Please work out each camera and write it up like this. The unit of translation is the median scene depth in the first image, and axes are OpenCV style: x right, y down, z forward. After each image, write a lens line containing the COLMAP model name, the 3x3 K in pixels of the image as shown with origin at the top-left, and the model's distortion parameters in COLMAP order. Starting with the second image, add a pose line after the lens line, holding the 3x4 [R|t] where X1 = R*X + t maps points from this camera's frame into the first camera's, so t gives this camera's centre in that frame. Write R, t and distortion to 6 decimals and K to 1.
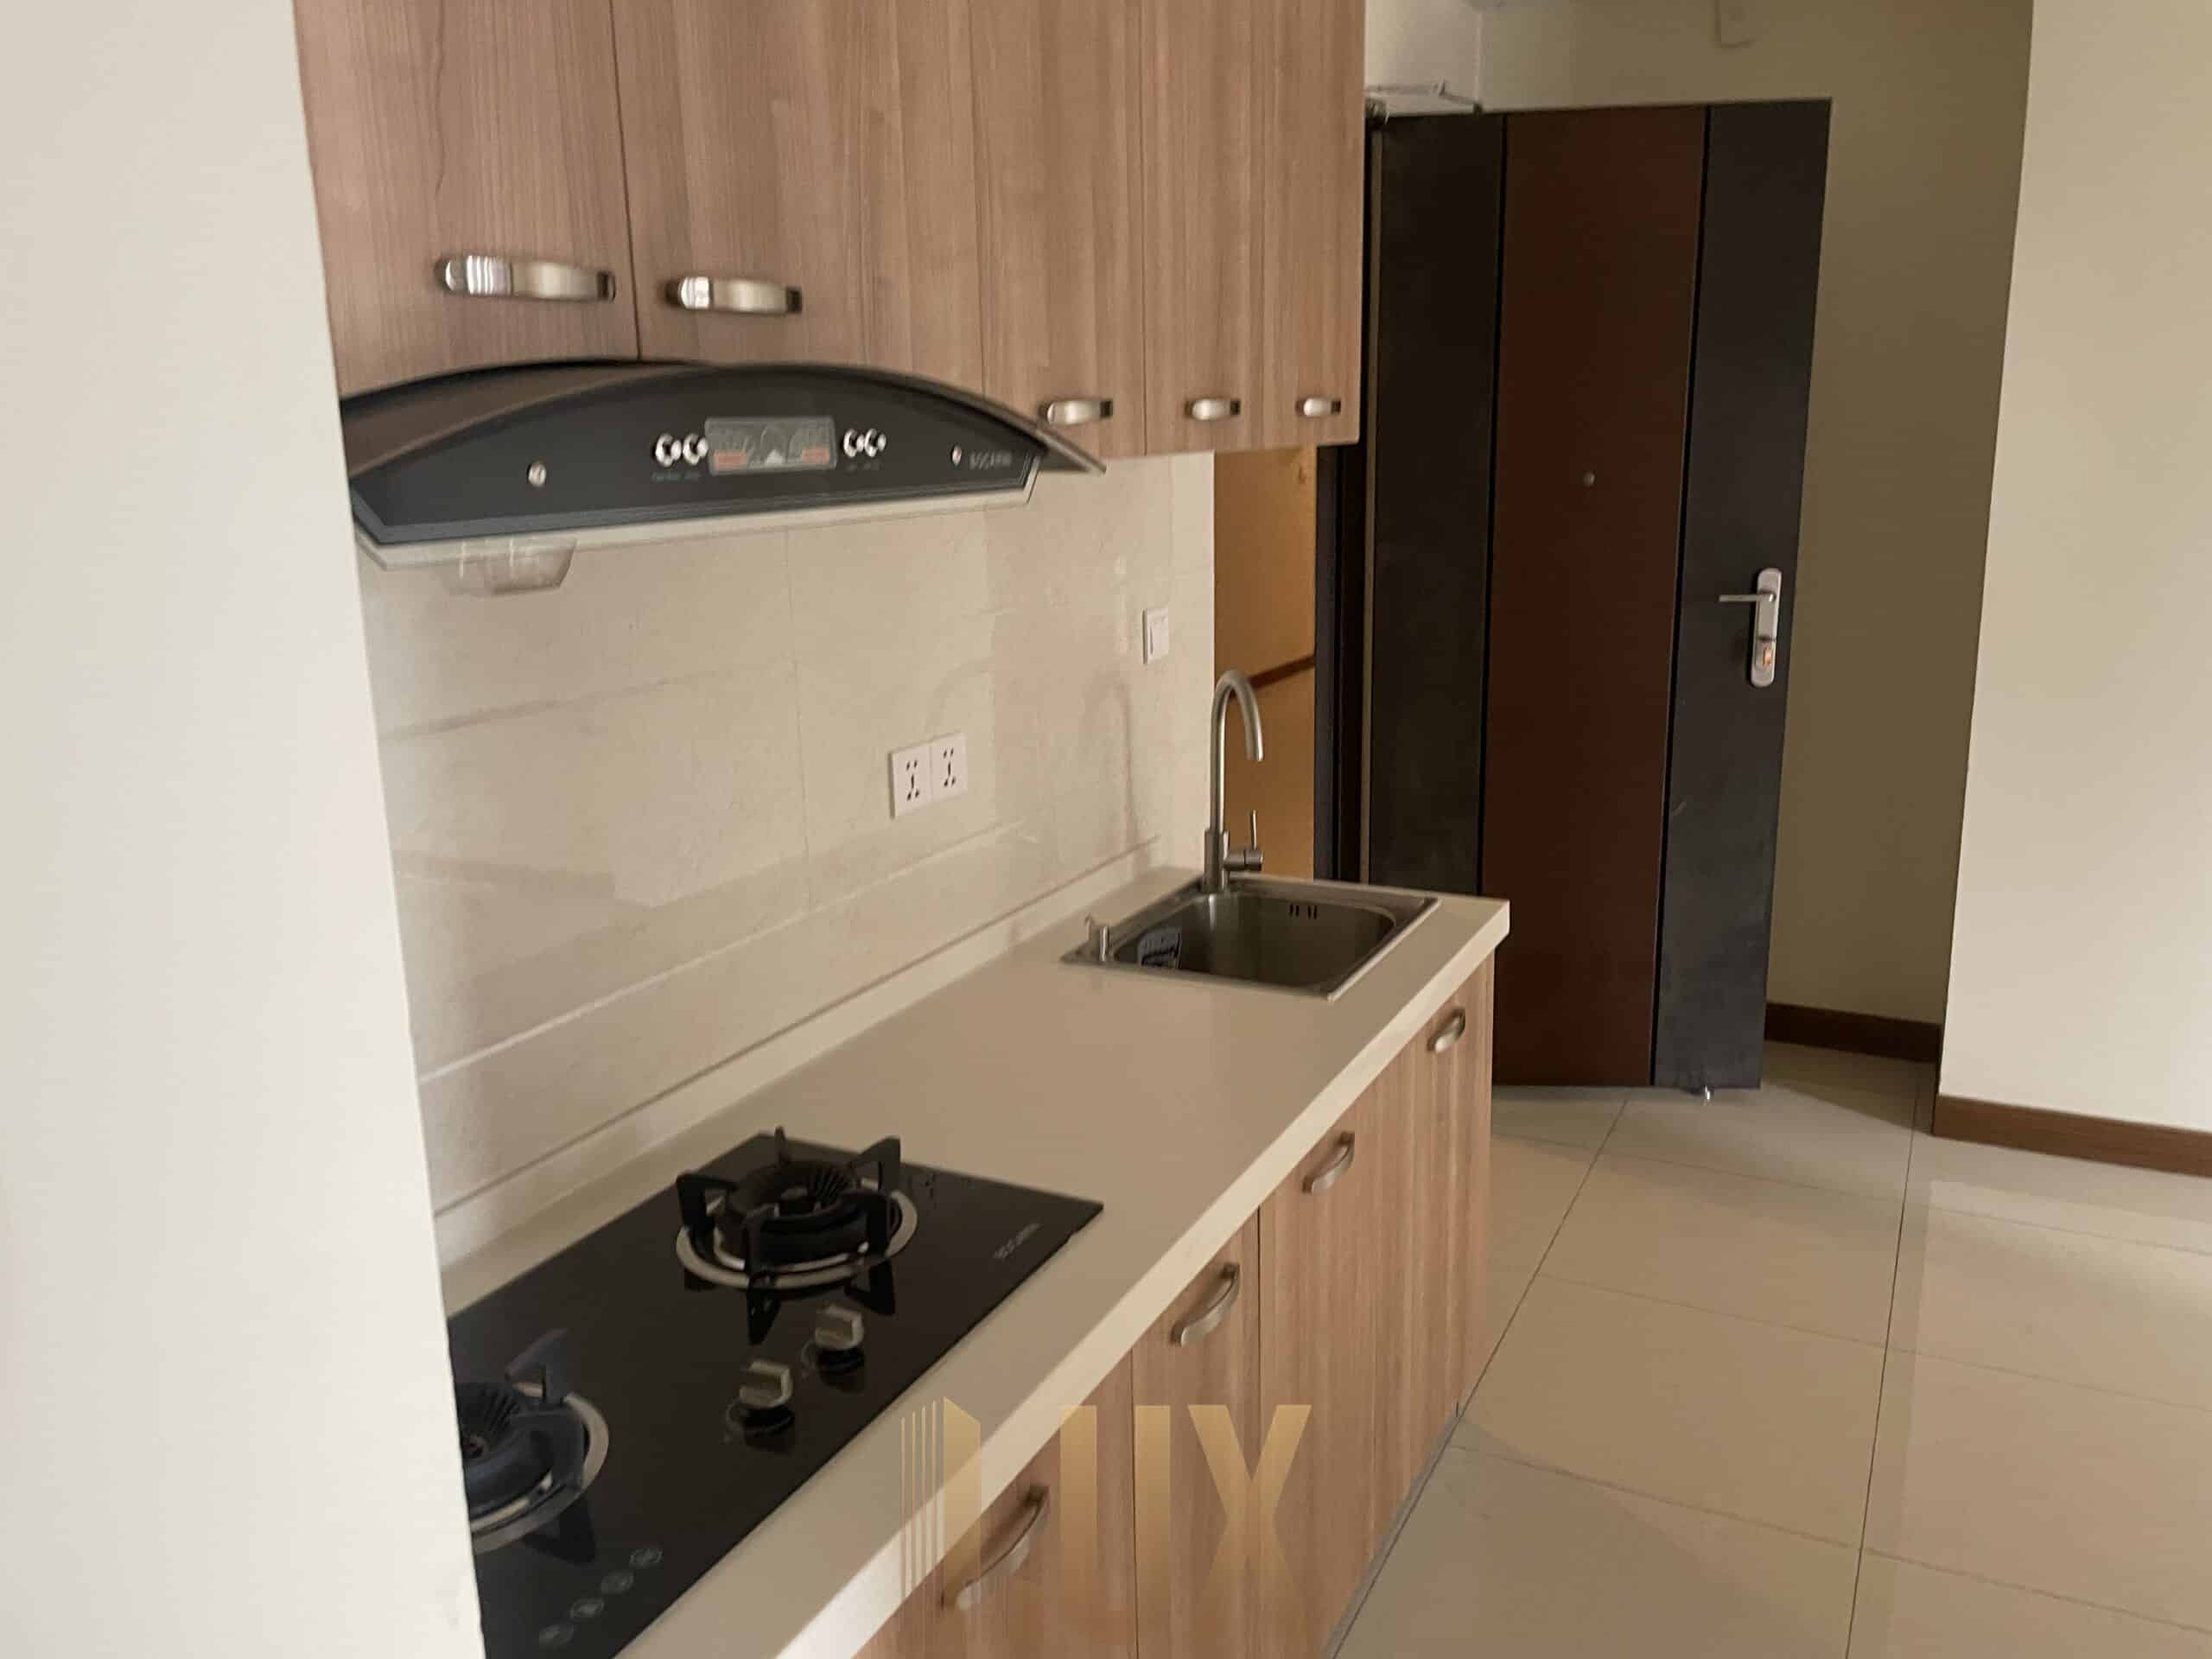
lens RADIAL K [[1685.6, 0, 1095.2], [0, 1685.6, 788.0], [0, 0, 1]] dist [0.081473, -0.118903]
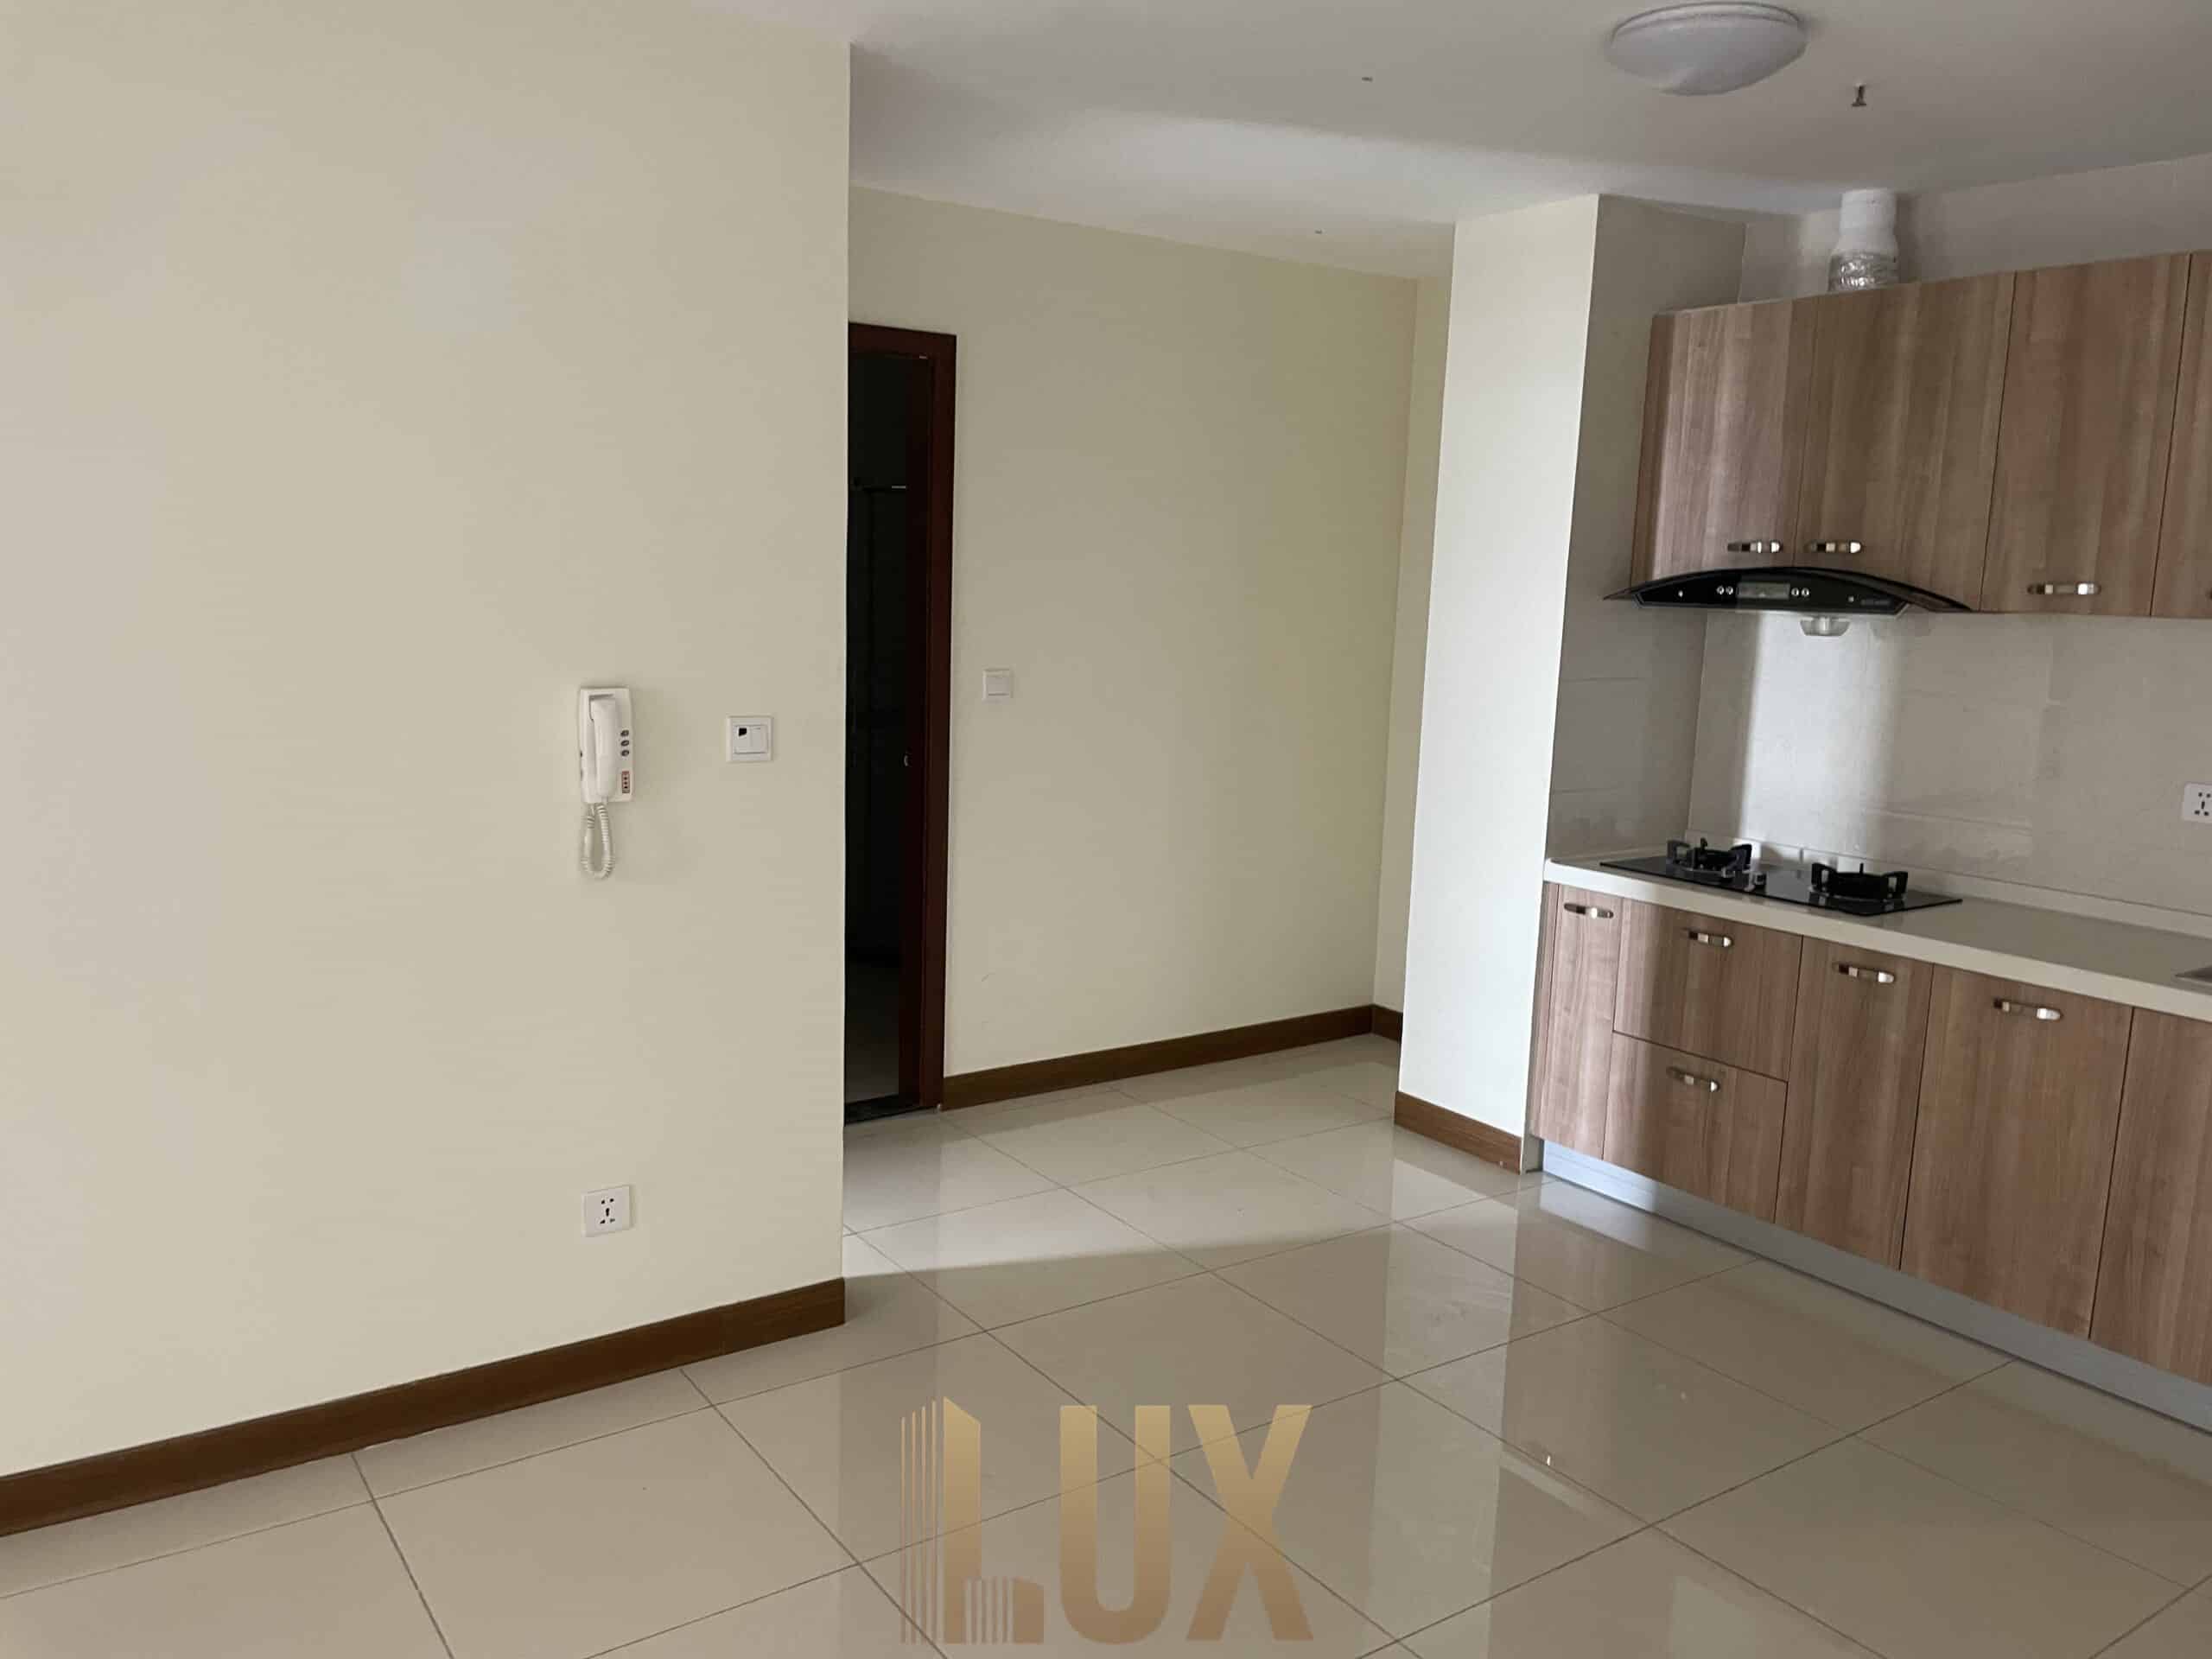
lens RADIAL K [[1685.6, 0, 1086.4], [0, 1685.6, 839.7], [0, 0, 1]] dist [0.081473, -0.118903]
pose [[-0.487316, 0.147428, -0.860690, 3.049746], [-0.204497, 0.938968, 0.276621, -0.344494], [0.848943, 0.310811, -0.427426, 1.246359]]
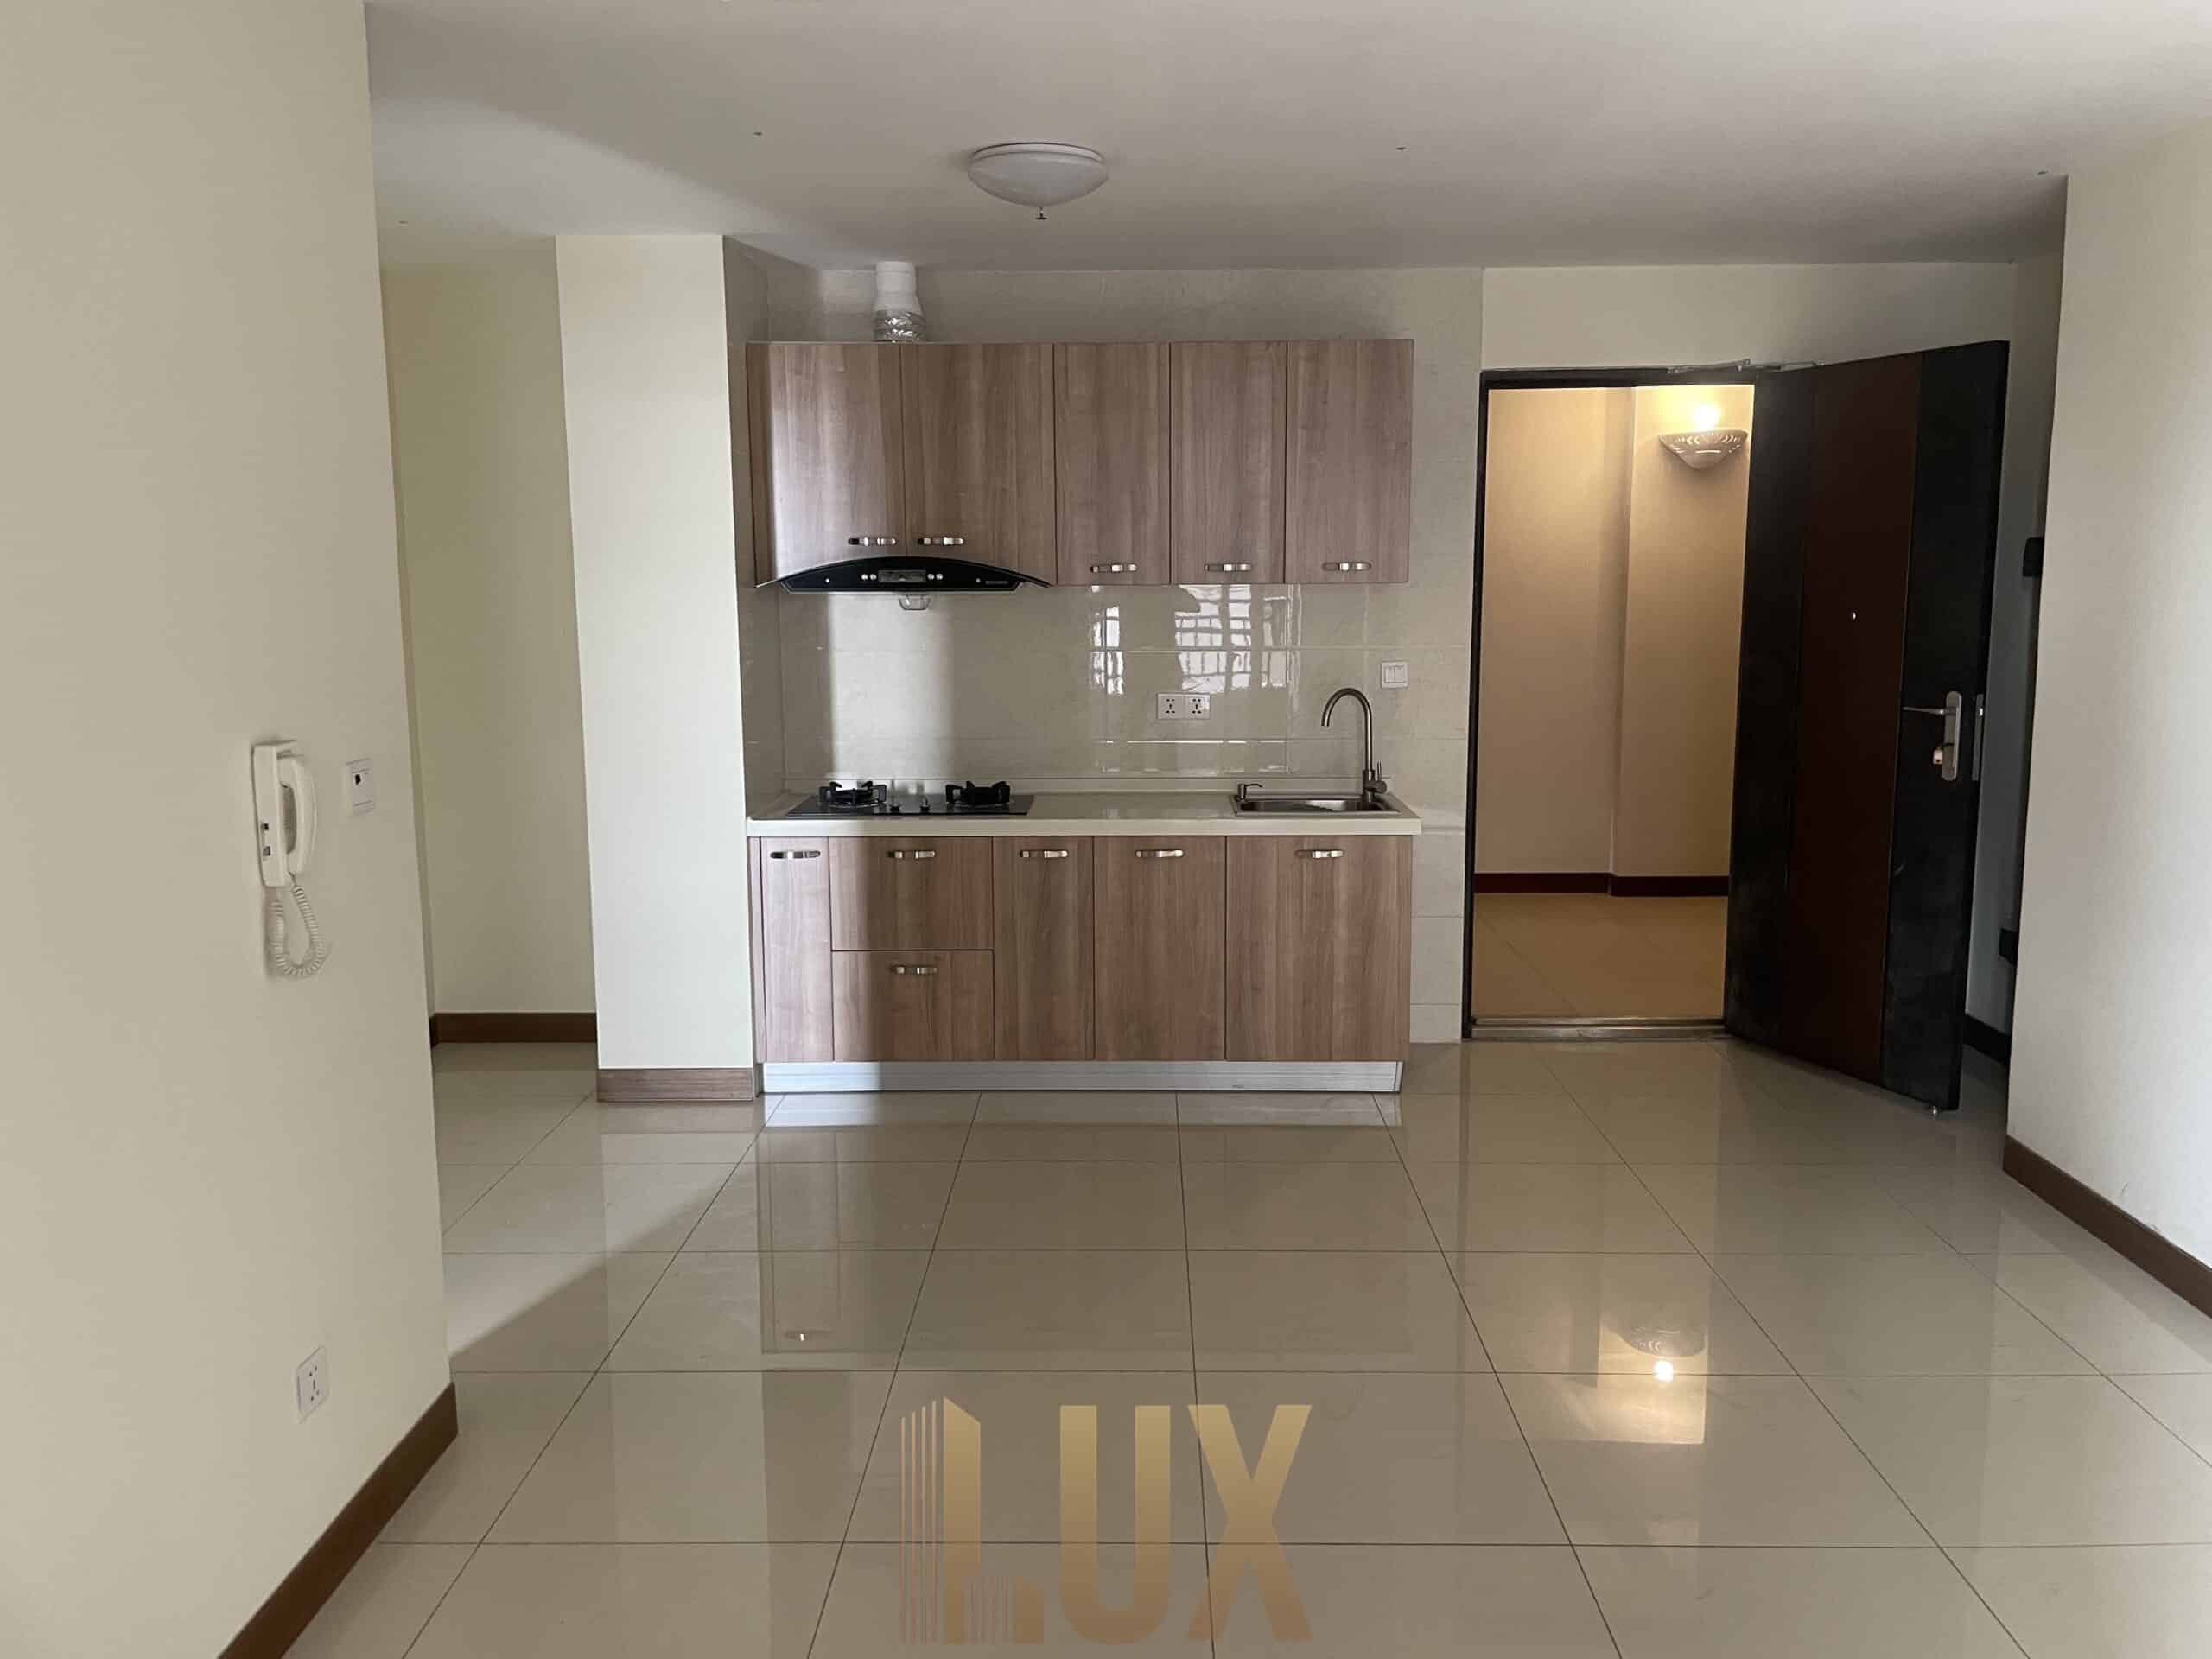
lens RADIAL K [[1685.6, 0, 1112.1], [0, 1685.6, 815.2], [0, 0, 1]] dist [0.081473, -0.118903]
pose [[0.443741, 0.148101, -0.883832, 3.425260], [-0.194761, 0.978614, 0.066201, 0.008483], [0.874735, 0.142760, 0.463096, -0.405967]]
